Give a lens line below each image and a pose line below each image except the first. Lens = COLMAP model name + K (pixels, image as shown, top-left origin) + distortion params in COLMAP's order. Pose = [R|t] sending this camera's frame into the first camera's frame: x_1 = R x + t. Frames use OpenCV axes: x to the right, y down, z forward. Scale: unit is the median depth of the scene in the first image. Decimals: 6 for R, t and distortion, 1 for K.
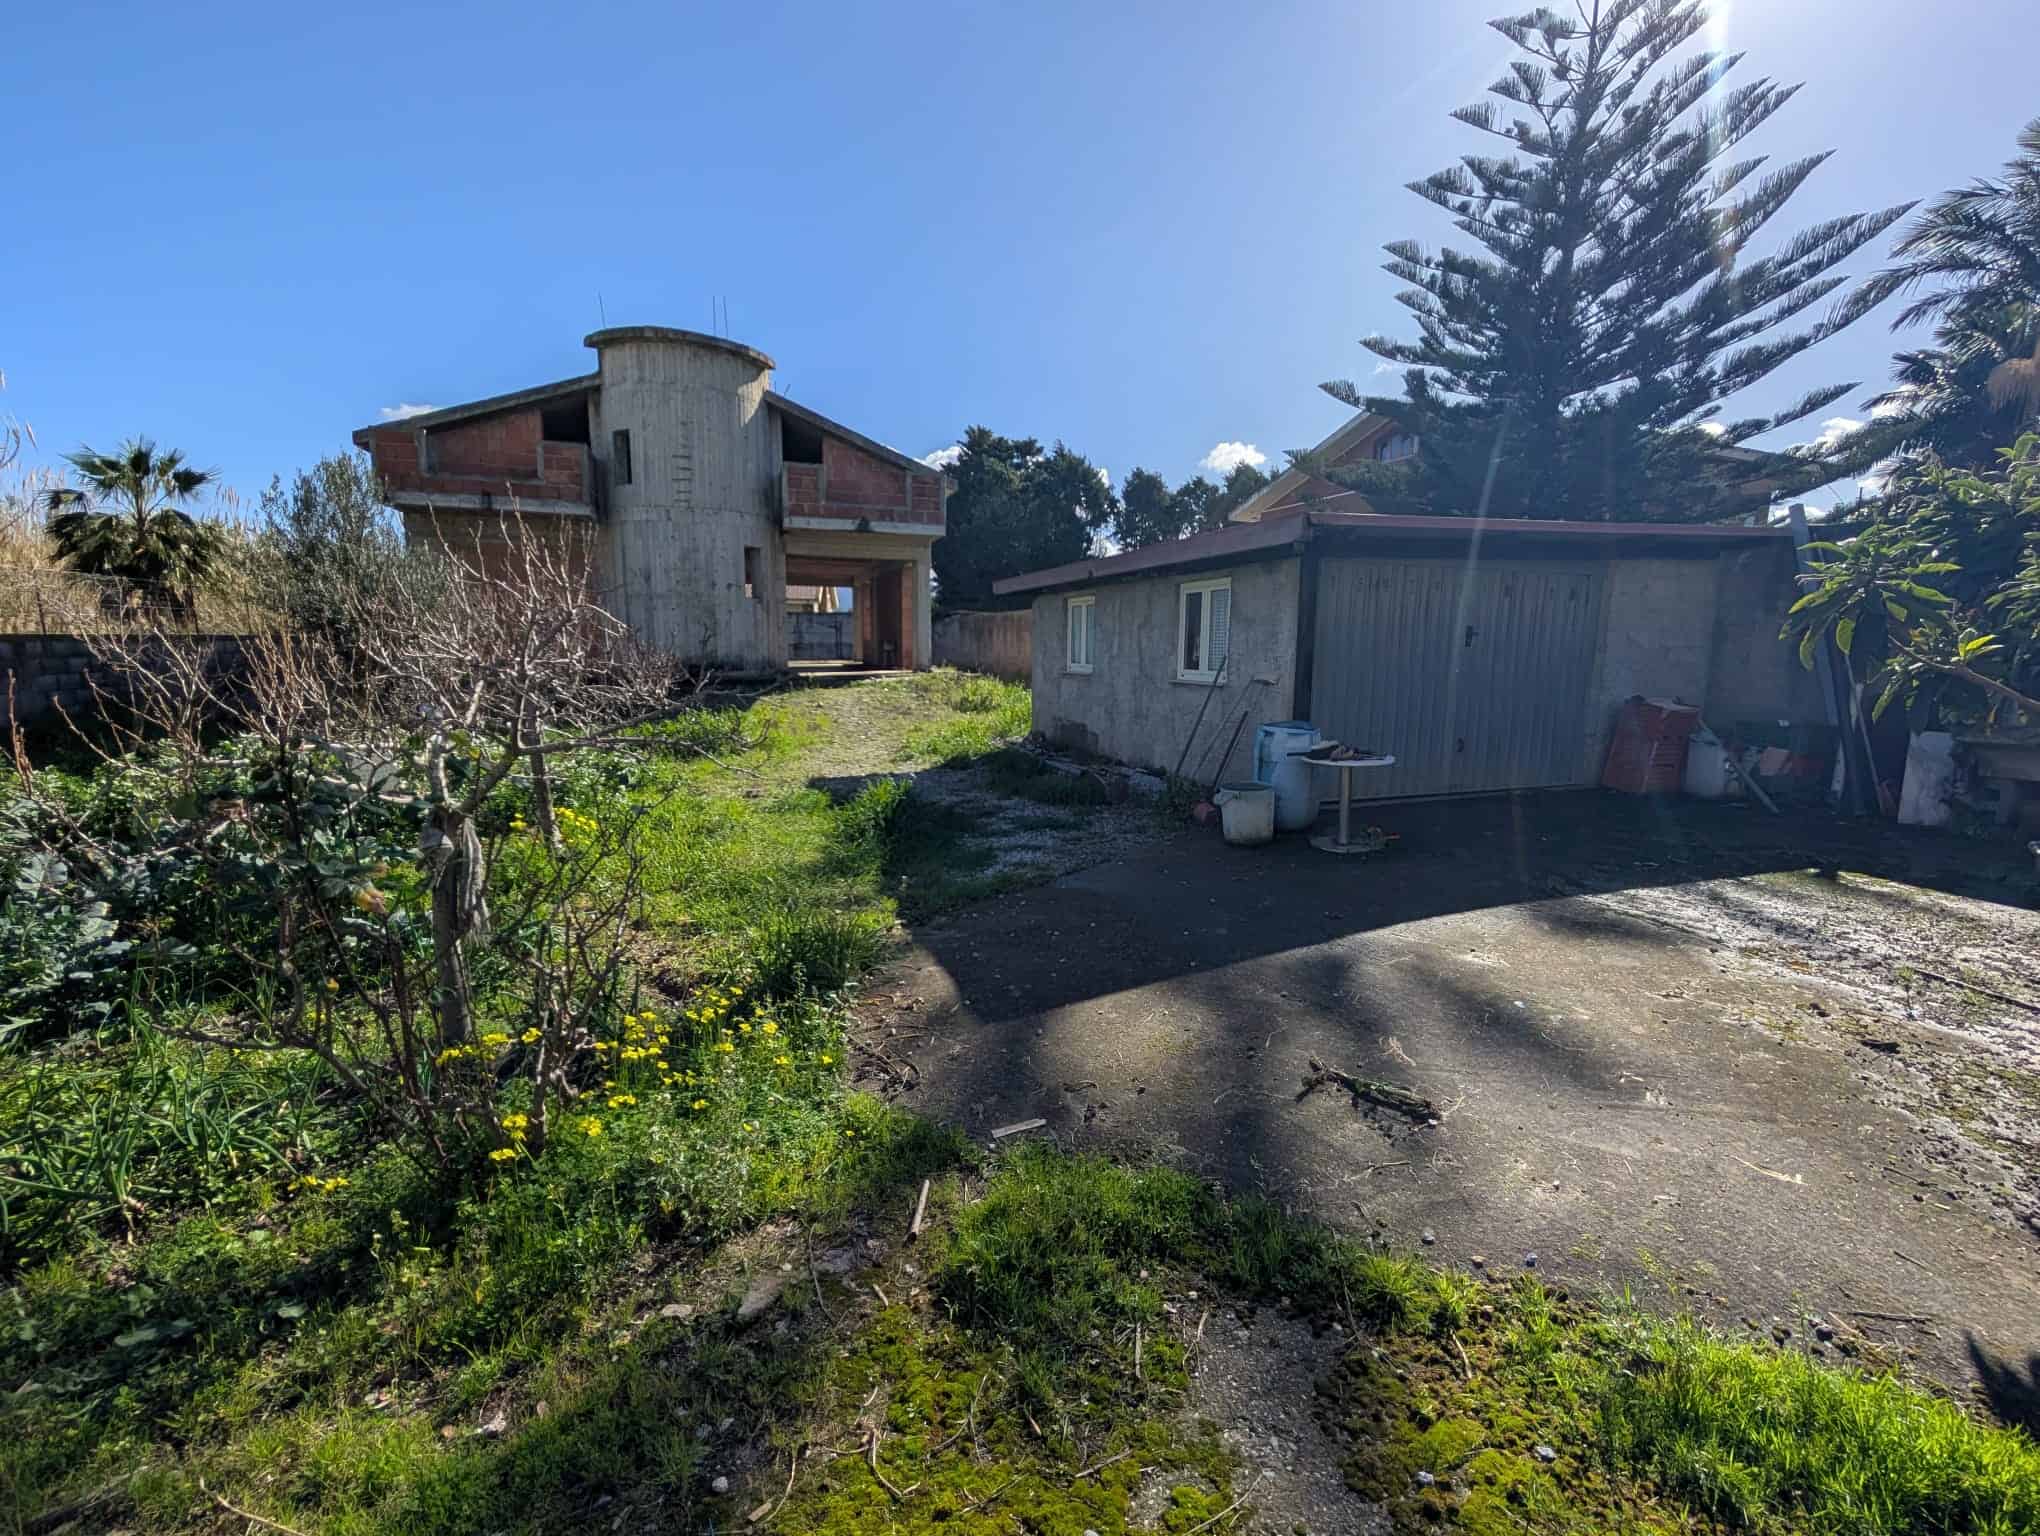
lens RADIAL K [[808.3, 0, 1027.7], [0, 808.3, 757.8], [0, 0, 1]] dist [0.004631, -0.000313]
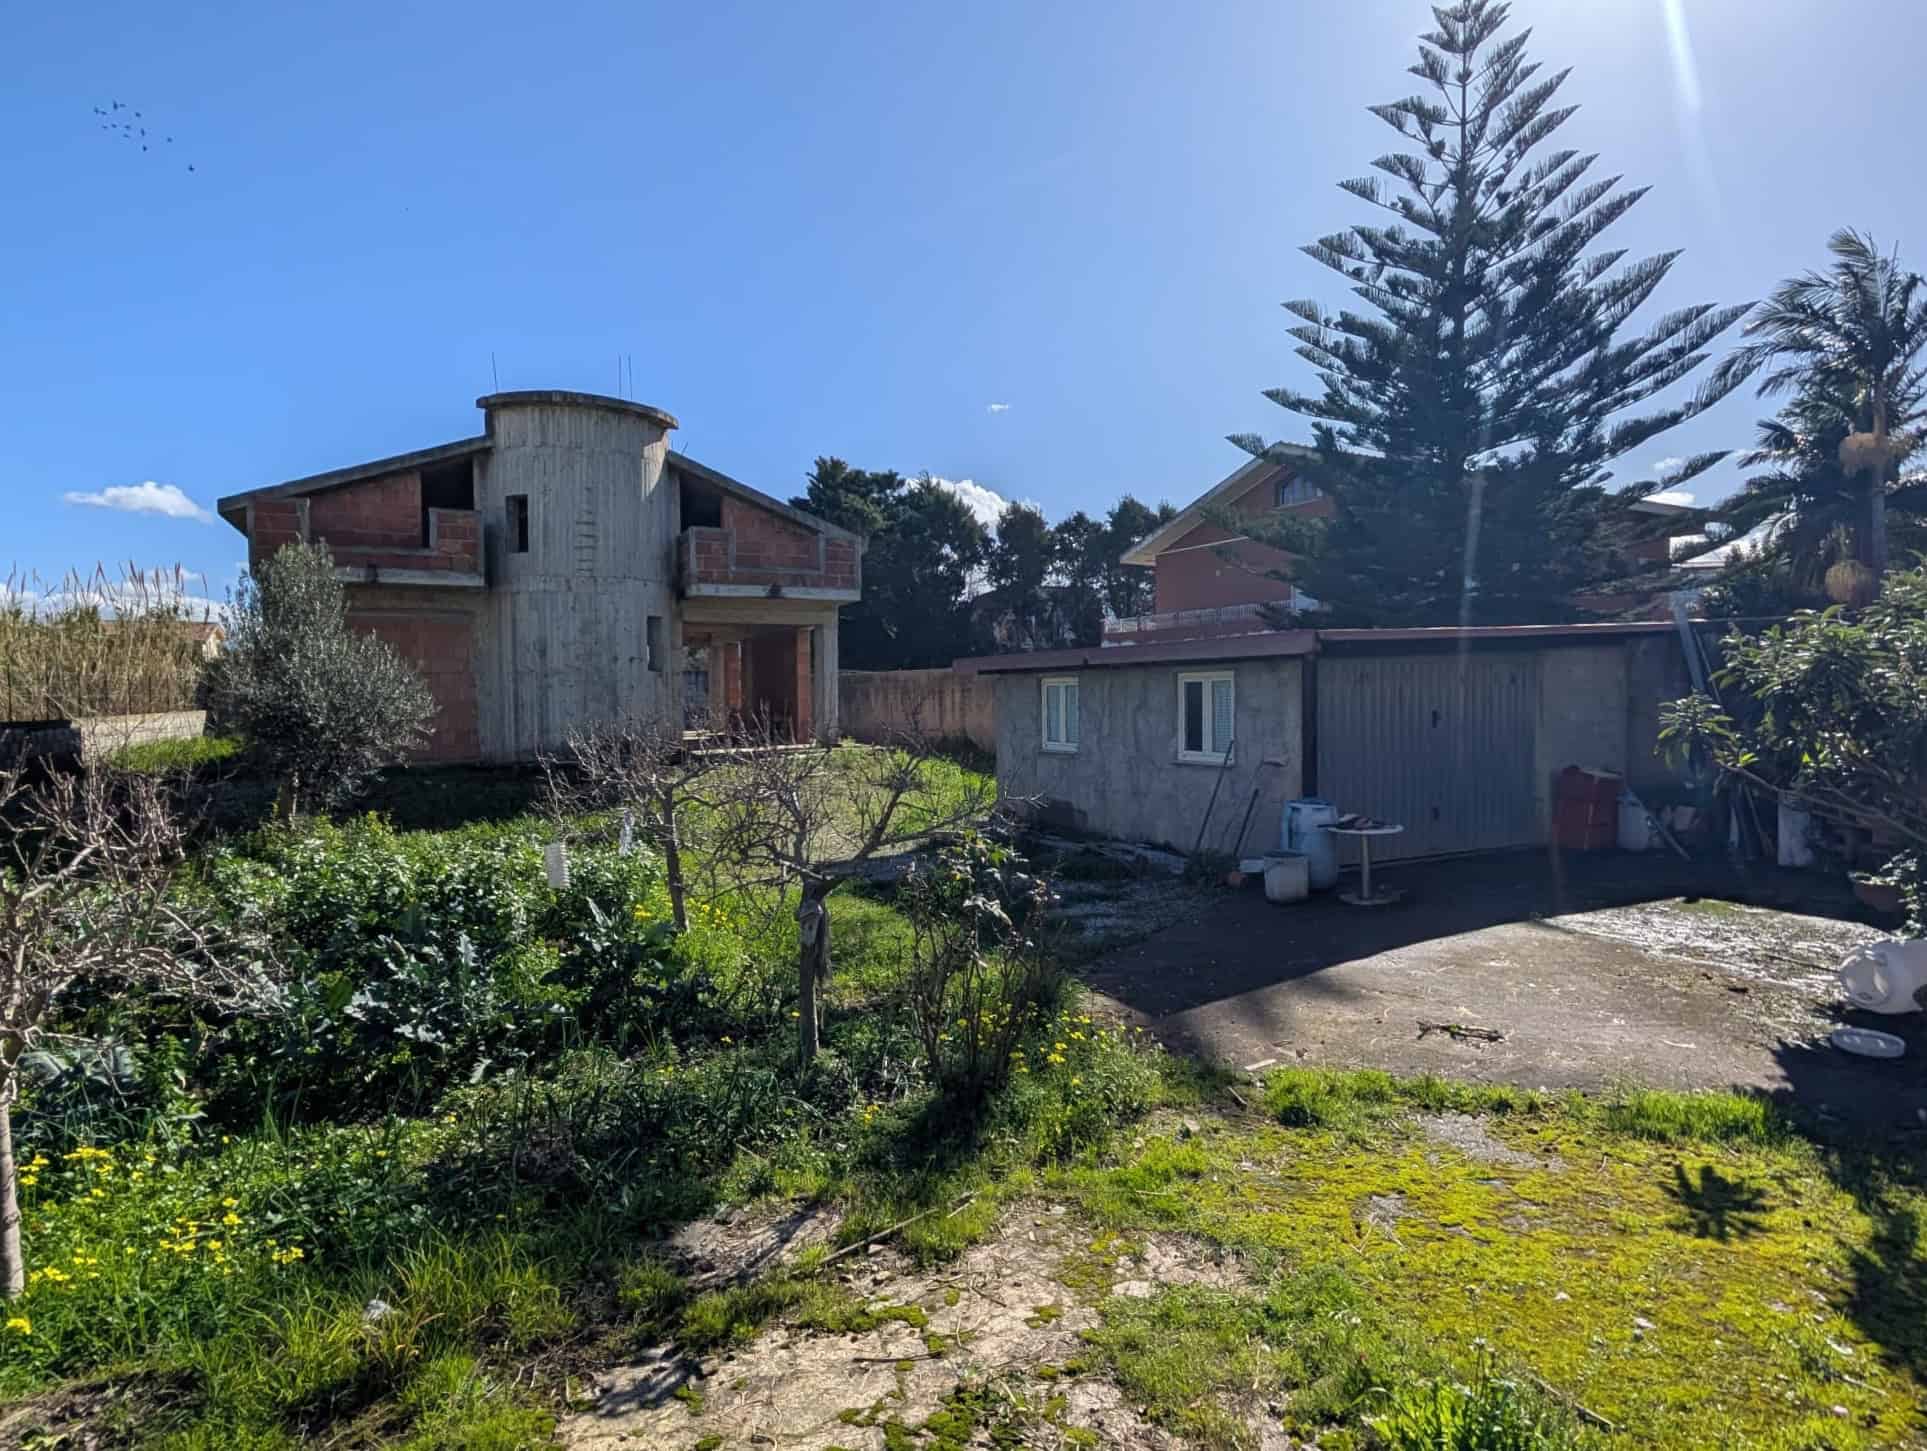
lens RADIAL K [[1021.1, 0, 963.5], [0, 1021.1, 725.5], [0, 0, 1]] dist [0.001541, 0.000732]
pose [[0.992941, -0.022021, 0.116547, -0.119984], [0.034572, 0.993680, -0.106793, -0.002847], [-0.113458, 0.110068, 0.987427, -0.149408]]
